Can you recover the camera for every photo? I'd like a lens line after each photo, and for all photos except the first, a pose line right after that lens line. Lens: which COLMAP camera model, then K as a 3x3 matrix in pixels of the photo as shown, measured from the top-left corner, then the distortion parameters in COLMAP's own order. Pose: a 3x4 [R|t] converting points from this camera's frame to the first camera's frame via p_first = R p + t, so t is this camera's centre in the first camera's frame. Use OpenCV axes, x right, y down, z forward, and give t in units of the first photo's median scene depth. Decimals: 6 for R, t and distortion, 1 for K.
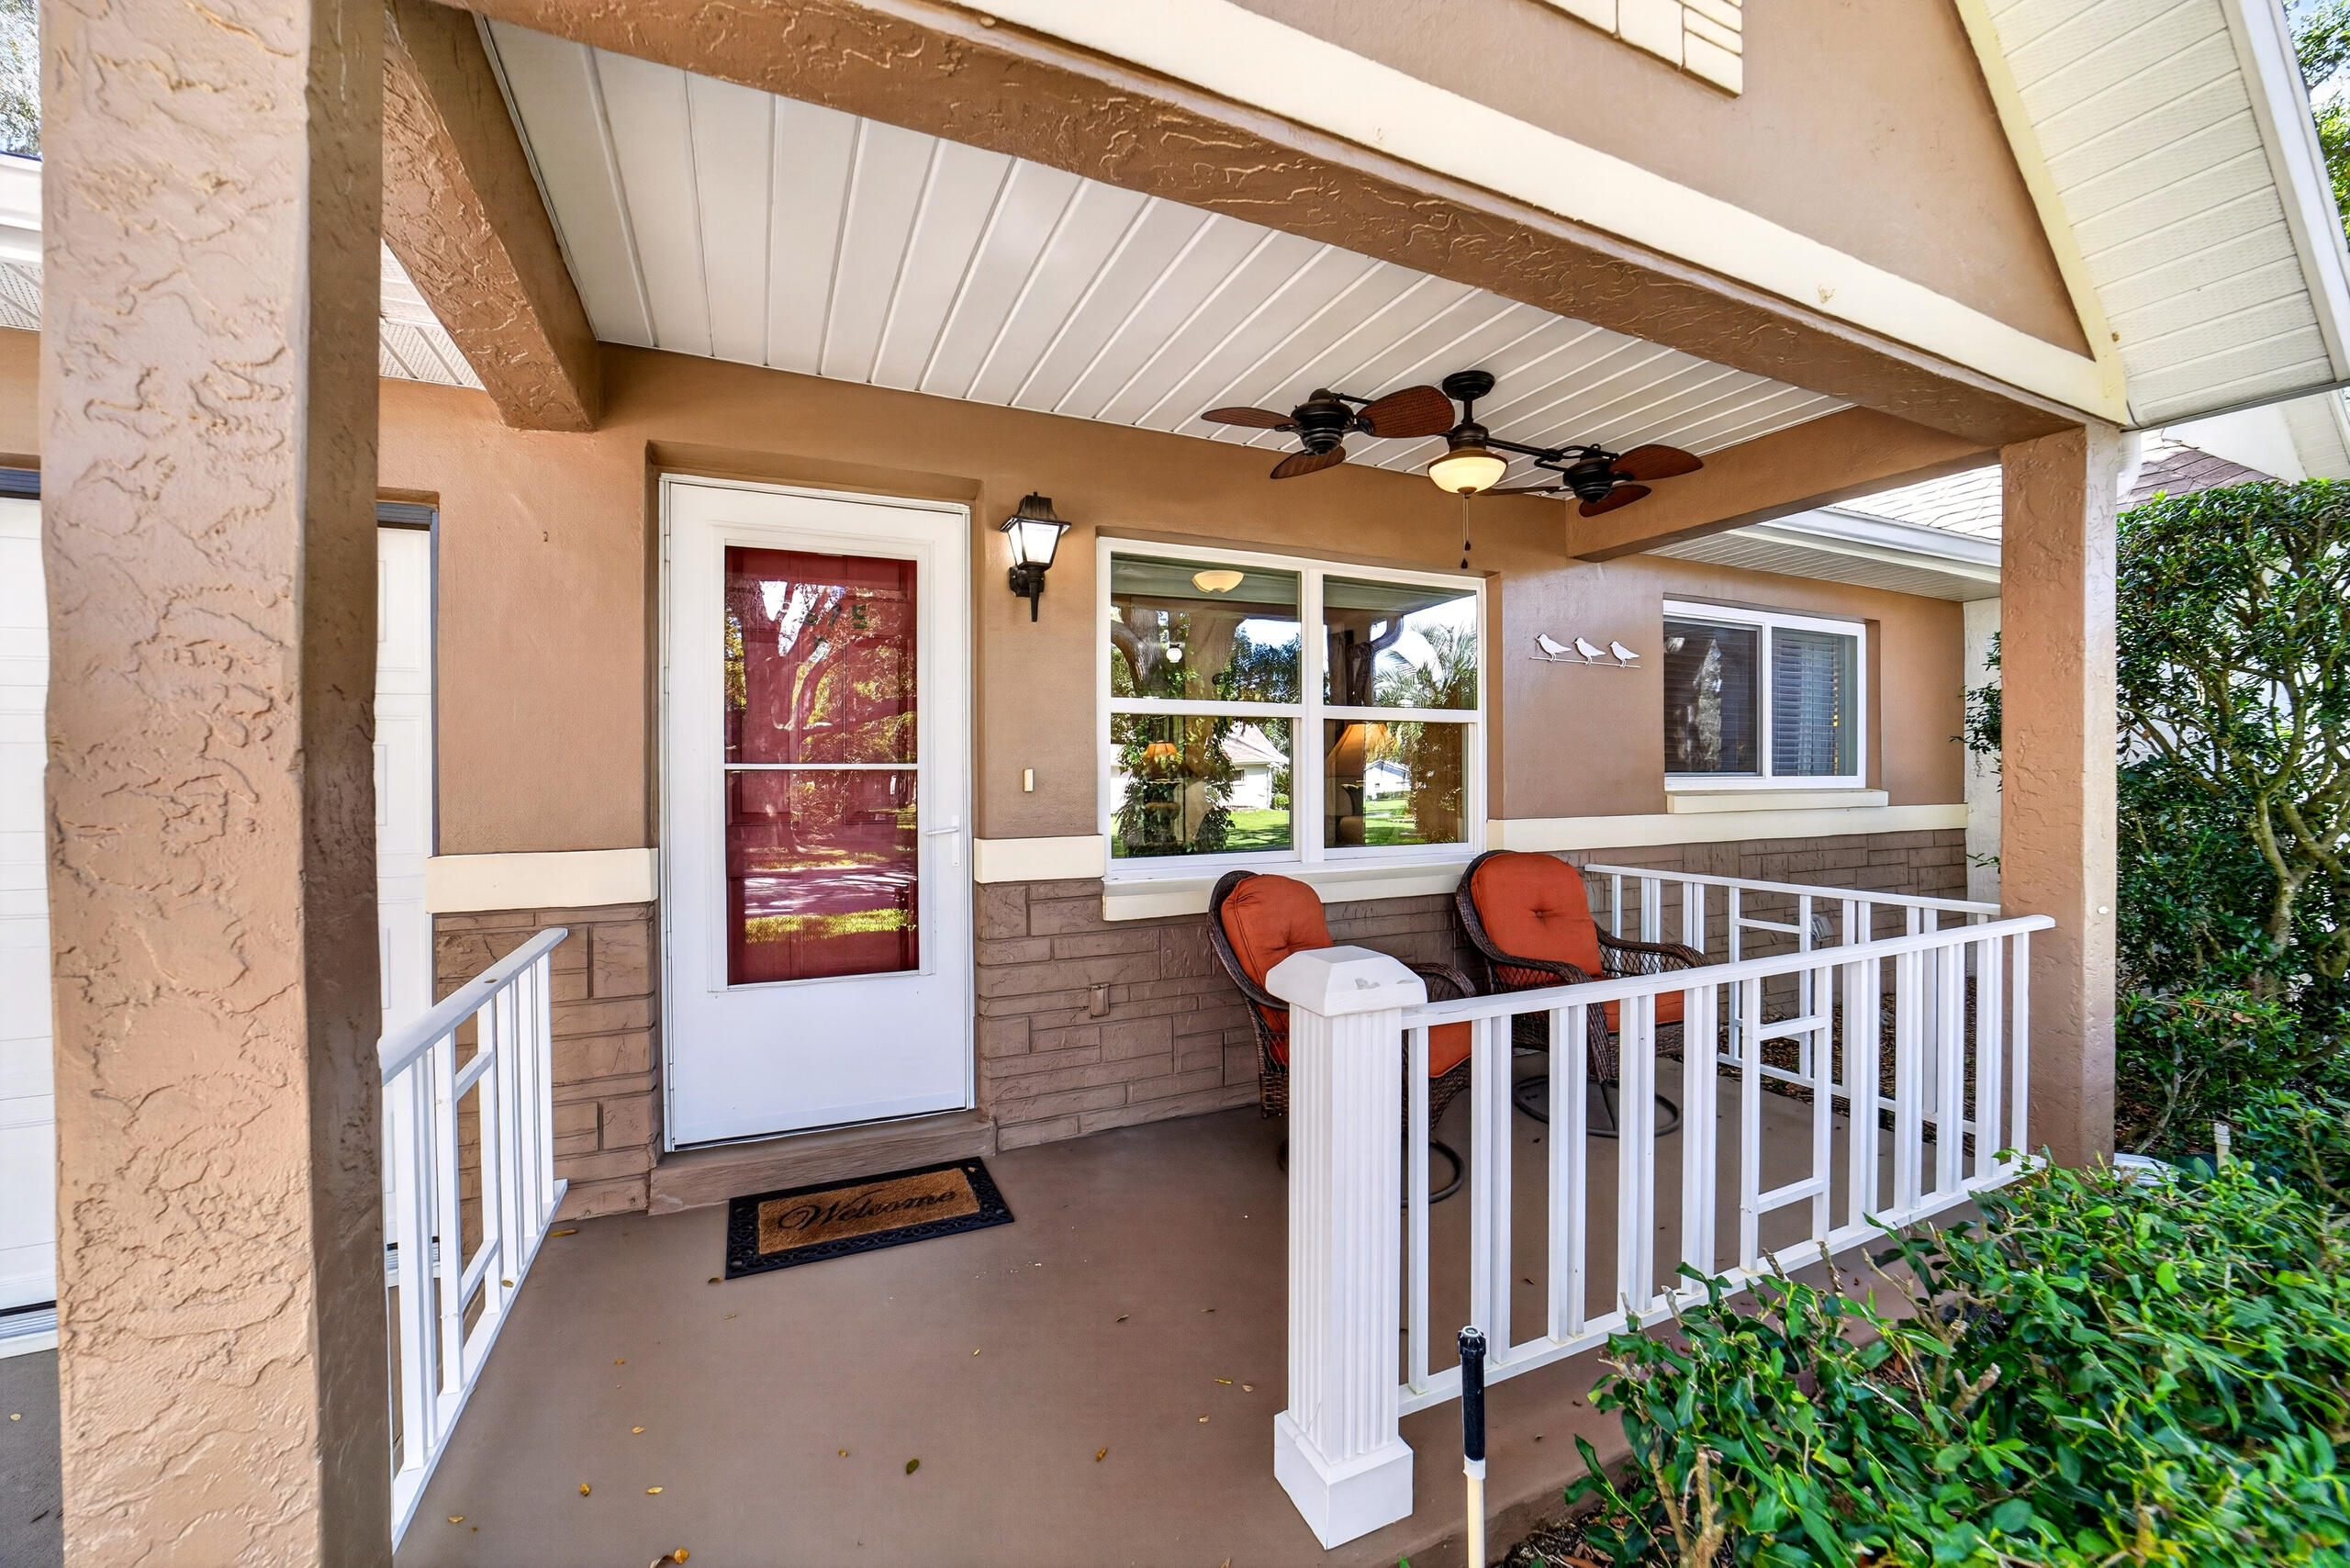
lens RADIAL K [[897.8, 0, 1180.8], [0, 897.8, 773.6], [0, 0, 1]] dist [-0.009270, 0.000205]
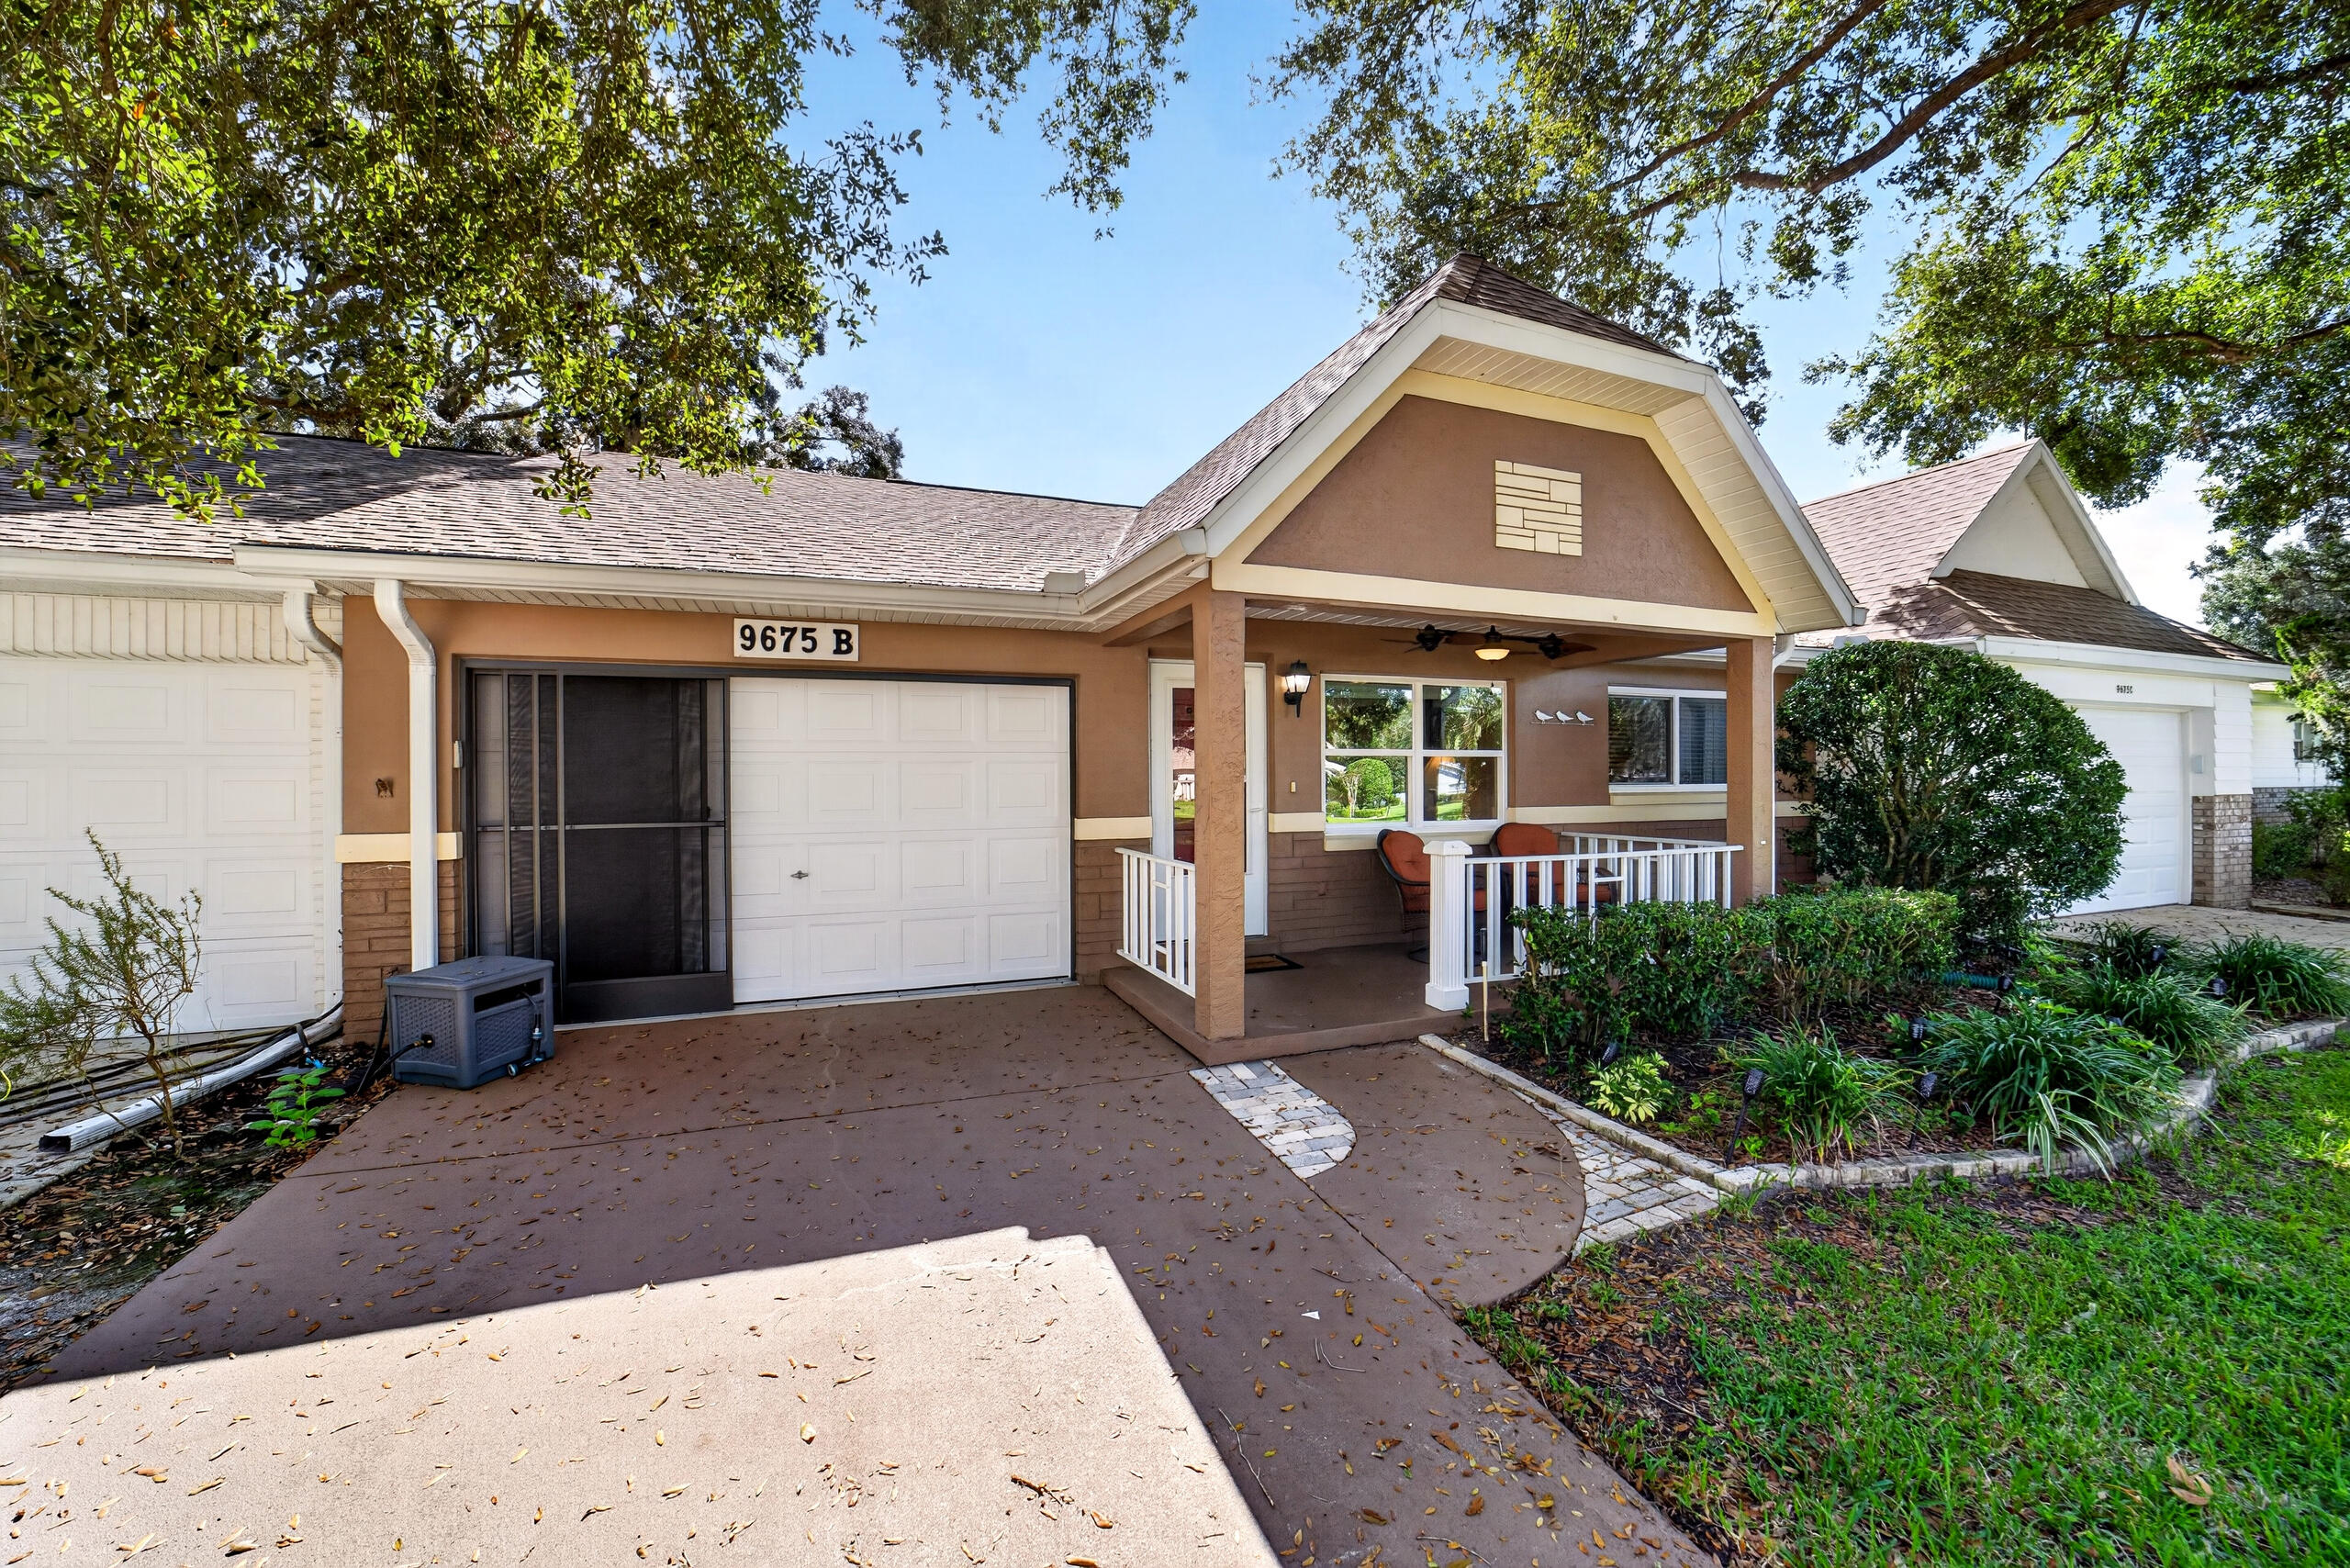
lens RADIAL K [[897.8, 0, 1180.8], [0, 897.8, 773.6], [0, 0, 1]] dist [-0.009270, 0.000205]
pose [[0.998427, -0.000413, -0.056065, -0.264502], [0.000226, 0.999994, -0.003338, -0.015291], [0.056066, 0.003320, 0.998422, -1.015476]]
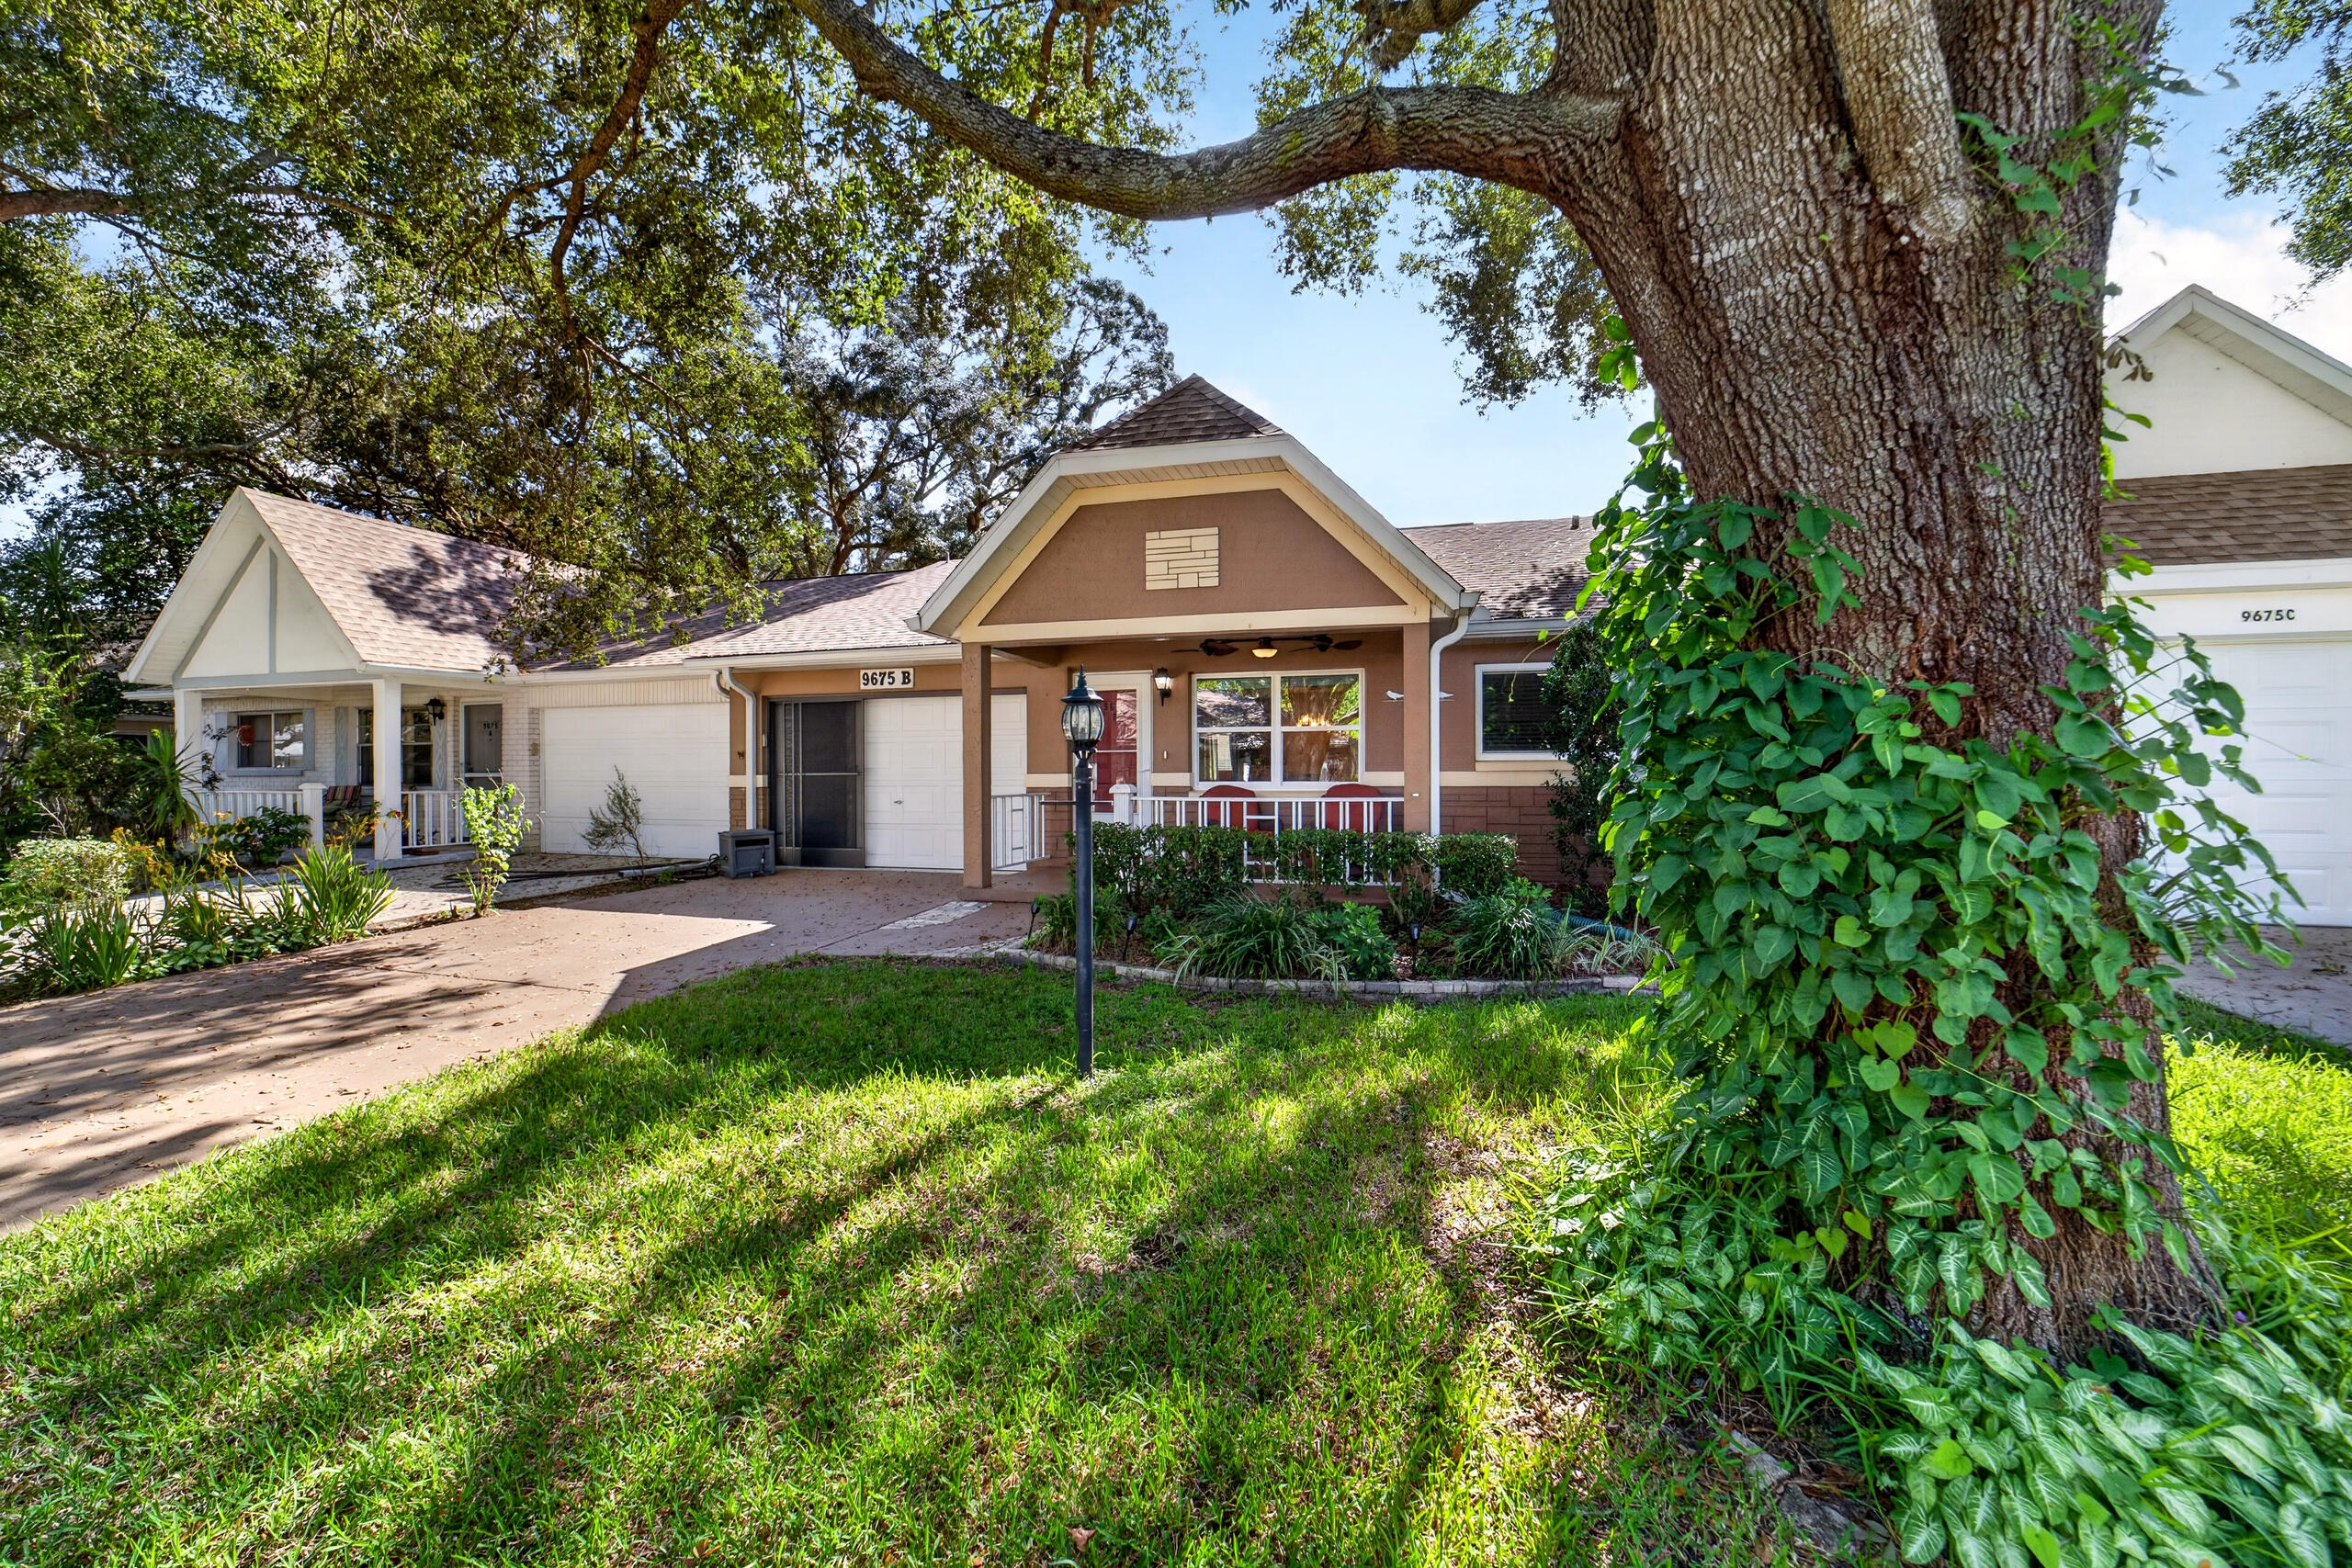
lens RADIAL K [[898.5, 0, 1181.8], [0, 898.5, 773.6], [0, 0, 1]] dist [-0.009270, 0.000205]
pose [[0.769240, 0.002817, -0.638954, 1.557902], [0.001480, 0.999980, 0.006190, 0.044024], [0.638958, -0.005707, 0.769220, -1.165175]]
